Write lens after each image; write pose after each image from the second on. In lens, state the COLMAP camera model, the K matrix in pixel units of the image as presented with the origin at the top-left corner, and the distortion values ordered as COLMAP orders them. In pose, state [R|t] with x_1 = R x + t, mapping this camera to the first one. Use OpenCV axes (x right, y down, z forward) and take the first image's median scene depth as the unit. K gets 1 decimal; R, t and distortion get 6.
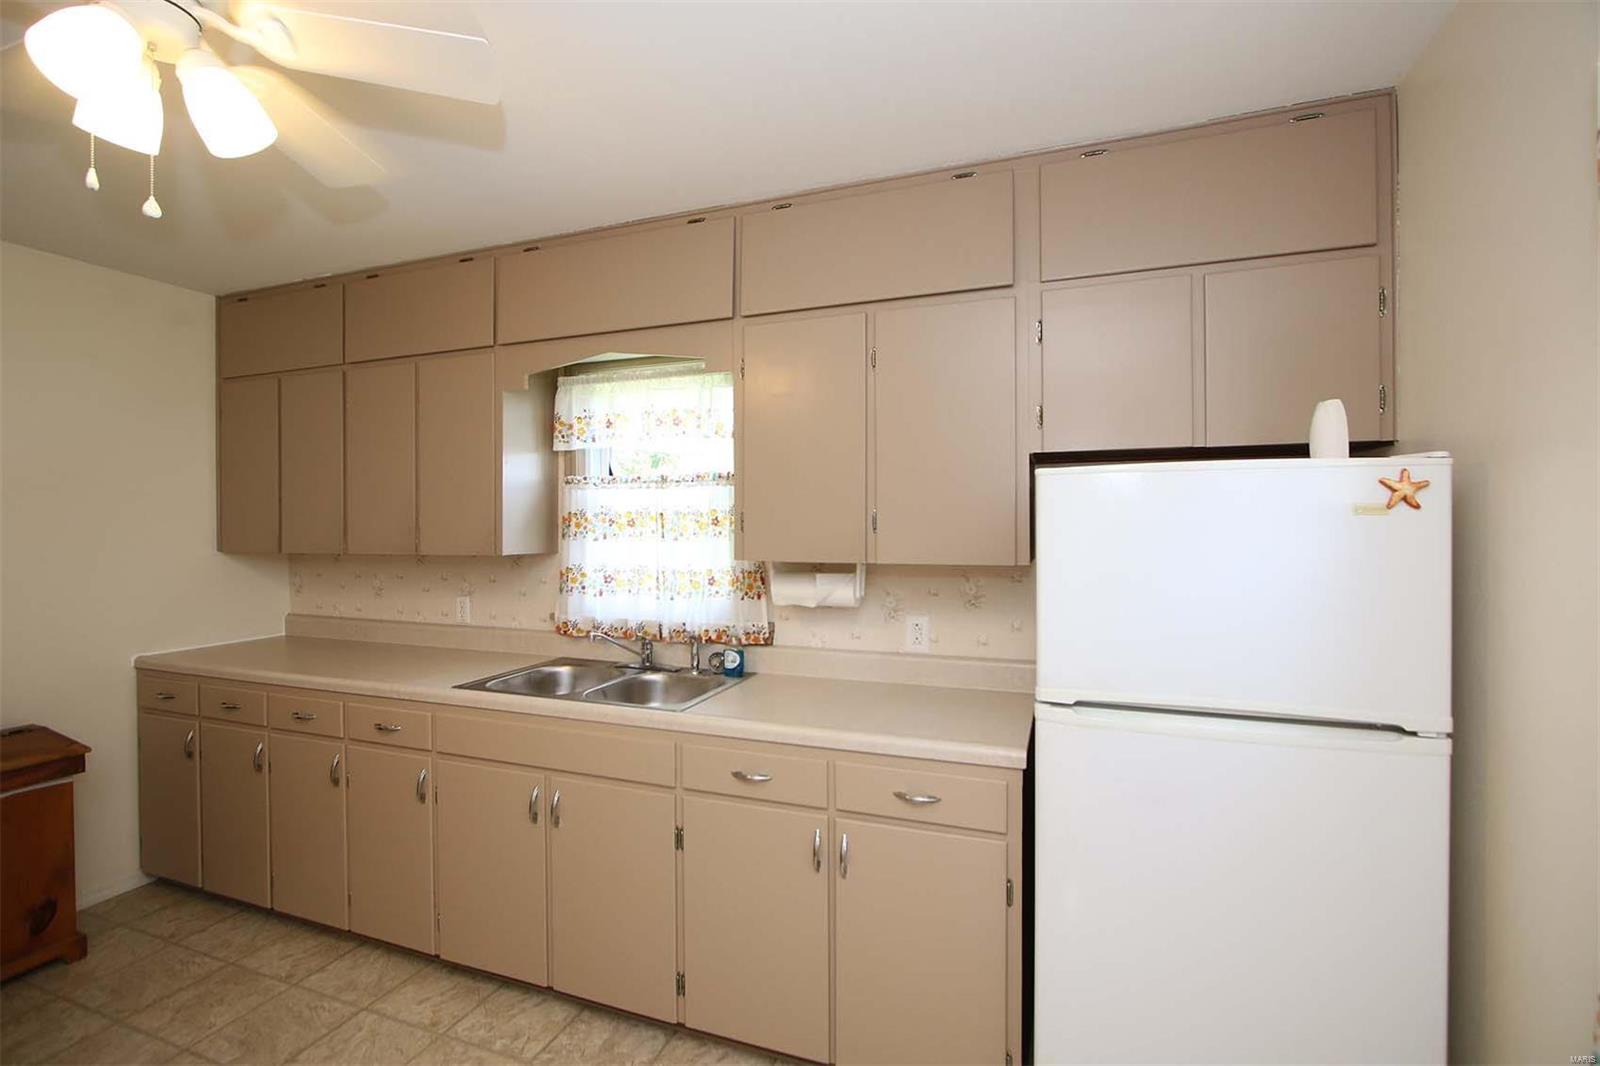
lens RADIAL K [[736.9, 0, 792.7], [0, 736.9, 532.4], [0, 0, 1]] dist [-0.012193, 0.002684]
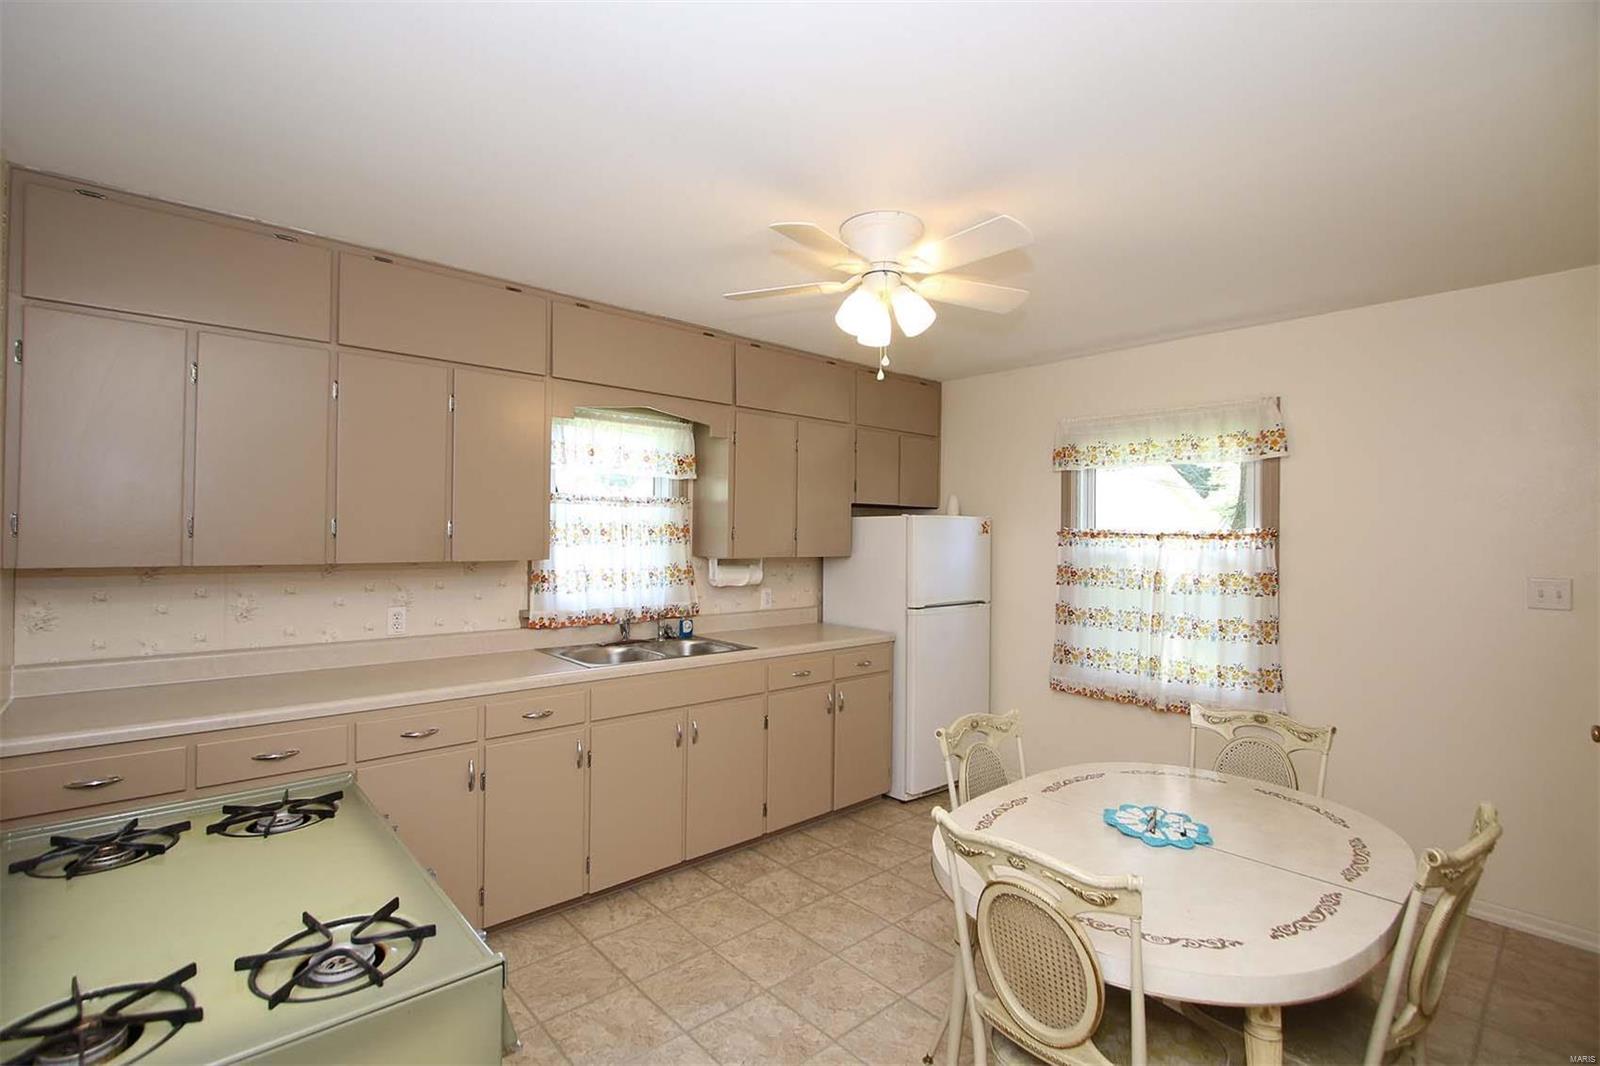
lens RADIAL K [[736.9, 0, 802.8], [0, 736.9, 530.7], [0, 0, 1]] dist [-0.012193, 0.002684]
pose [[0.441667, 0.011304, 0.897108, -1.235992], [-0.002609, 0.999933, -0.011315, -0.002000], [-0.897175, 0.002657, 0.441667, 0.135454]]
